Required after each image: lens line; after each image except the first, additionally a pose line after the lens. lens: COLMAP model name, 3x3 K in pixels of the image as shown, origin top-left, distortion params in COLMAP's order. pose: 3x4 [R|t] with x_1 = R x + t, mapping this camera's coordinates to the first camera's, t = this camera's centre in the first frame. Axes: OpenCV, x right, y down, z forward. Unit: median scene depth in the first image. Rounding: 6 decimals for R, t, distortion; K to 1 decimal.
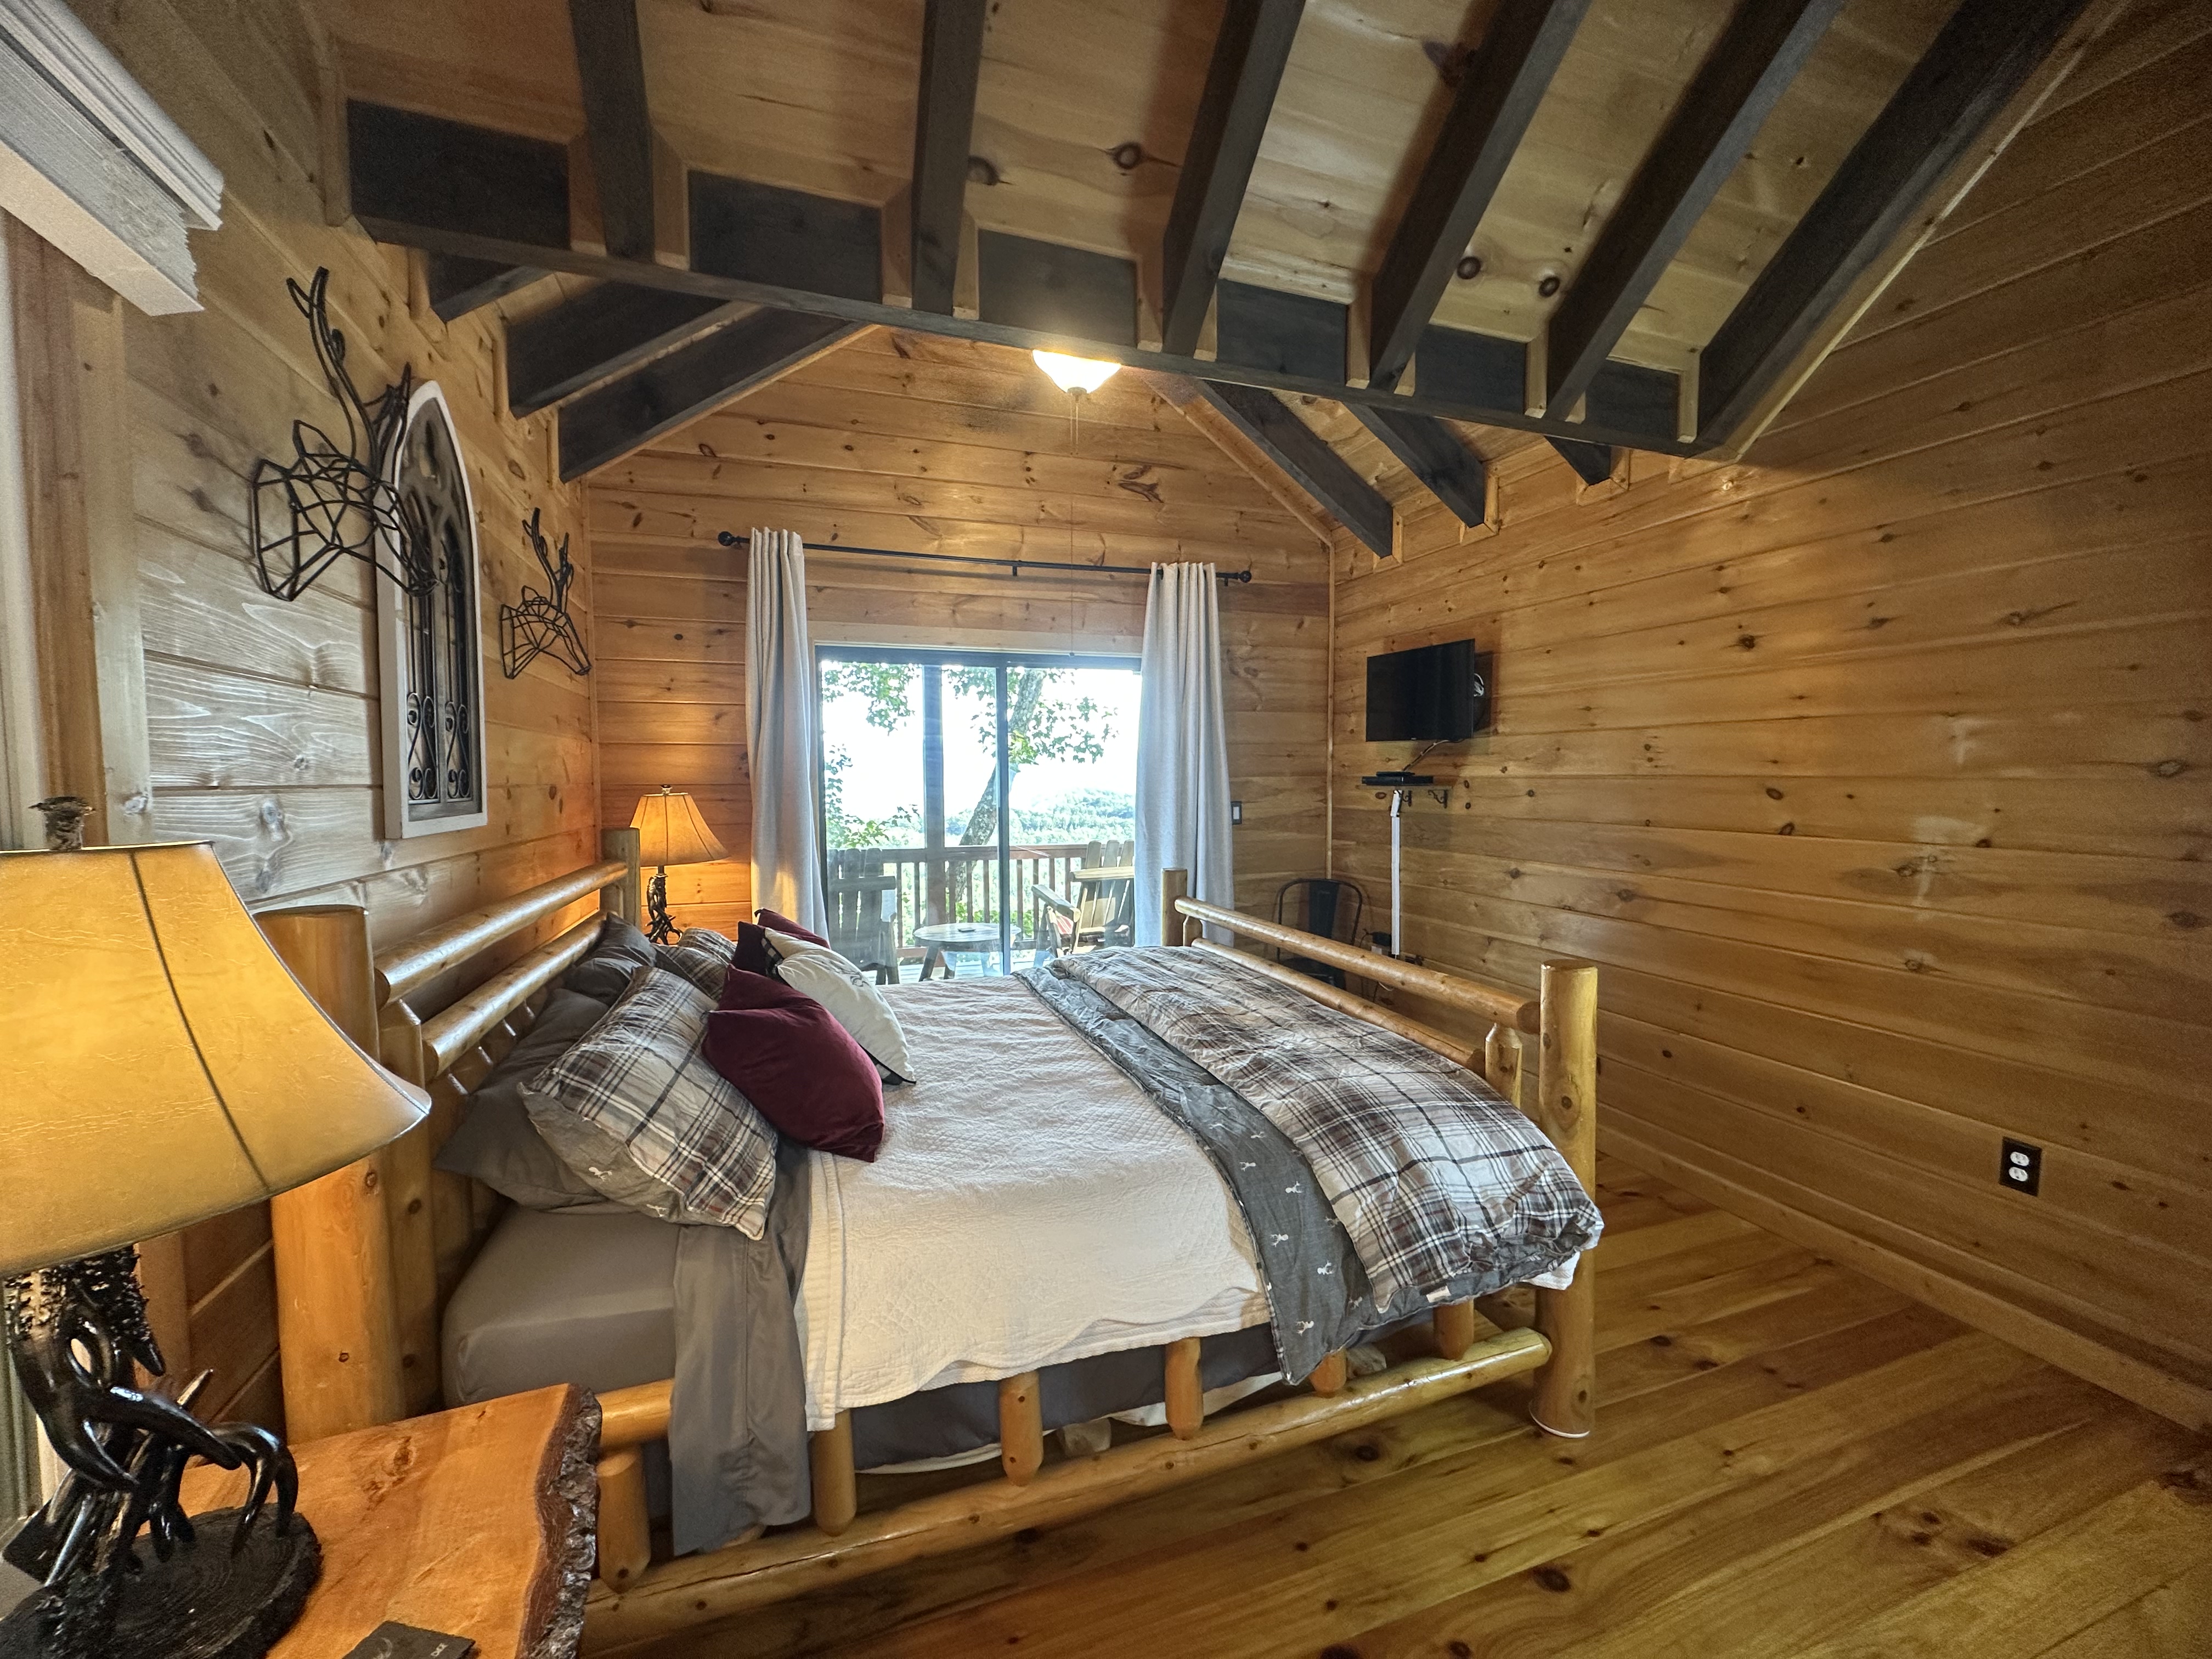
lens RADIAL K [[881.1, 0, 1108.9], [0, 881.1, 831.9], [0, 0, 1]] dist [-0.002264, 0.000424]
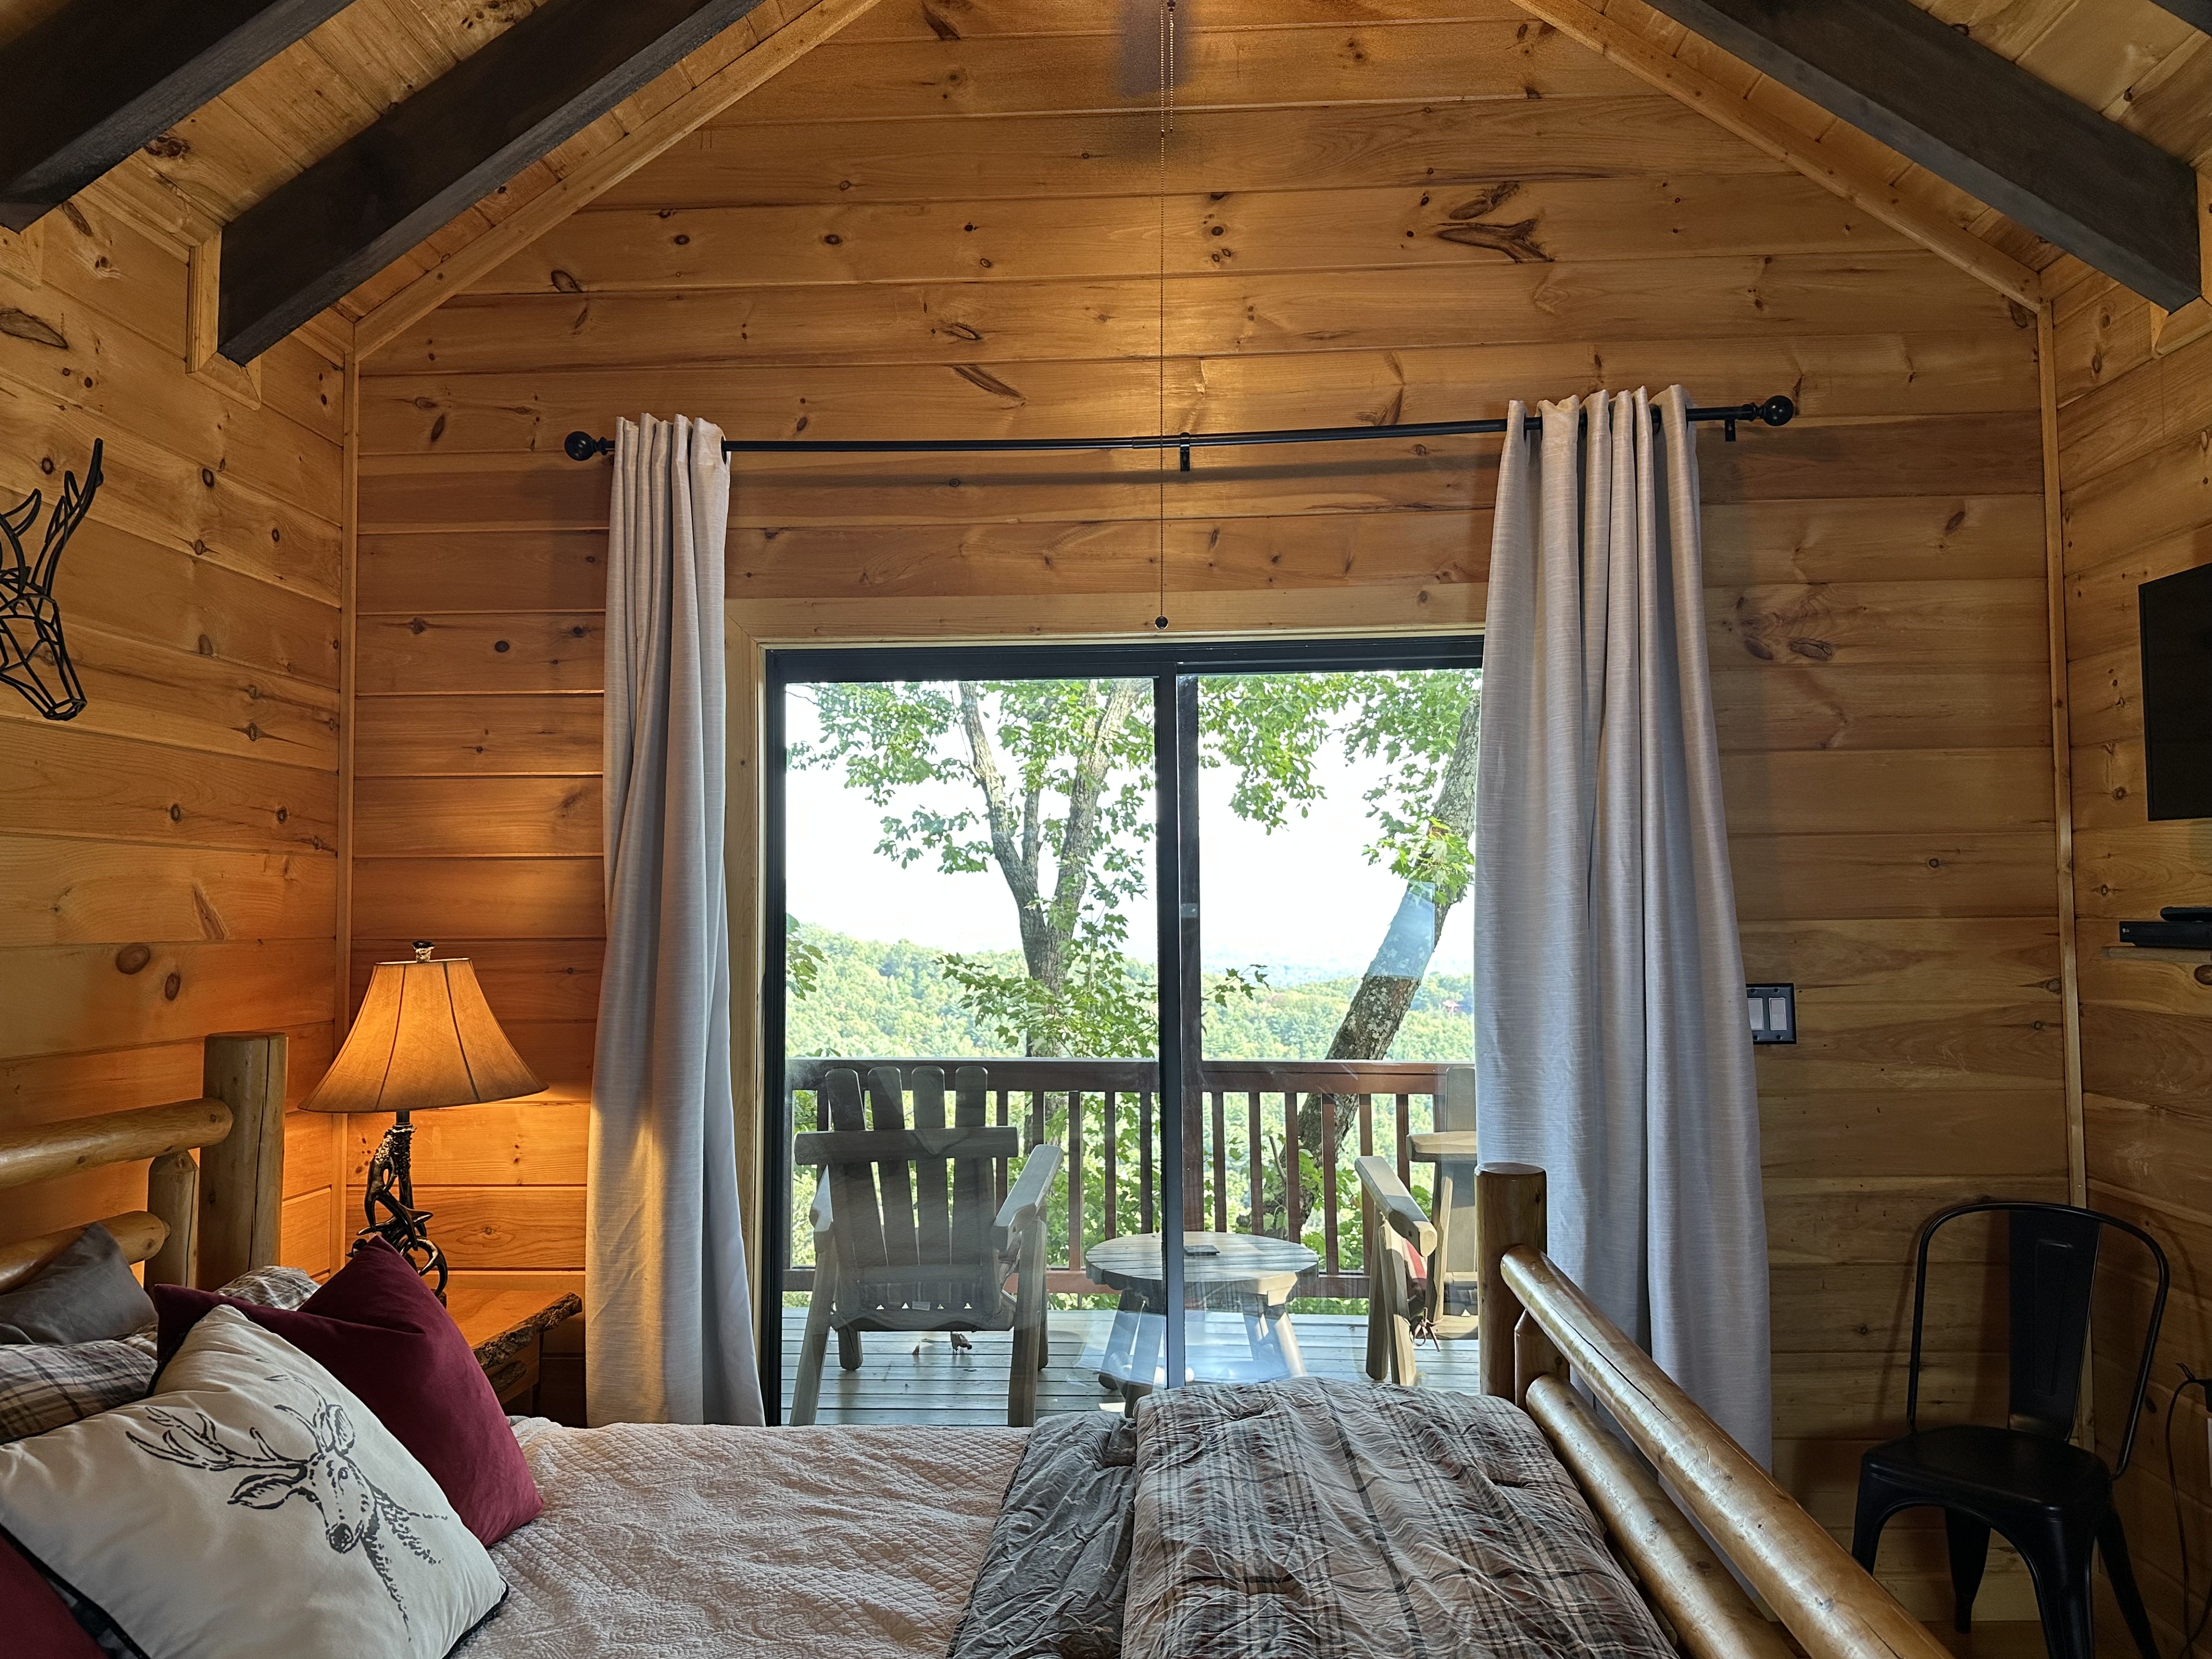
lens RADIAL K [[1631.7, 0, 1104.3], [0, 1631.7, 827.4], [0, 0, 1]] dist [0.032734, -0.031551]
pose [[0.923948, -0.022268, -0.381870, 0.157497], [-0.020406, 0.994013, -0.107337, -0.021051], [0.381974, 0.106966, 0.917962, 0.238346]]
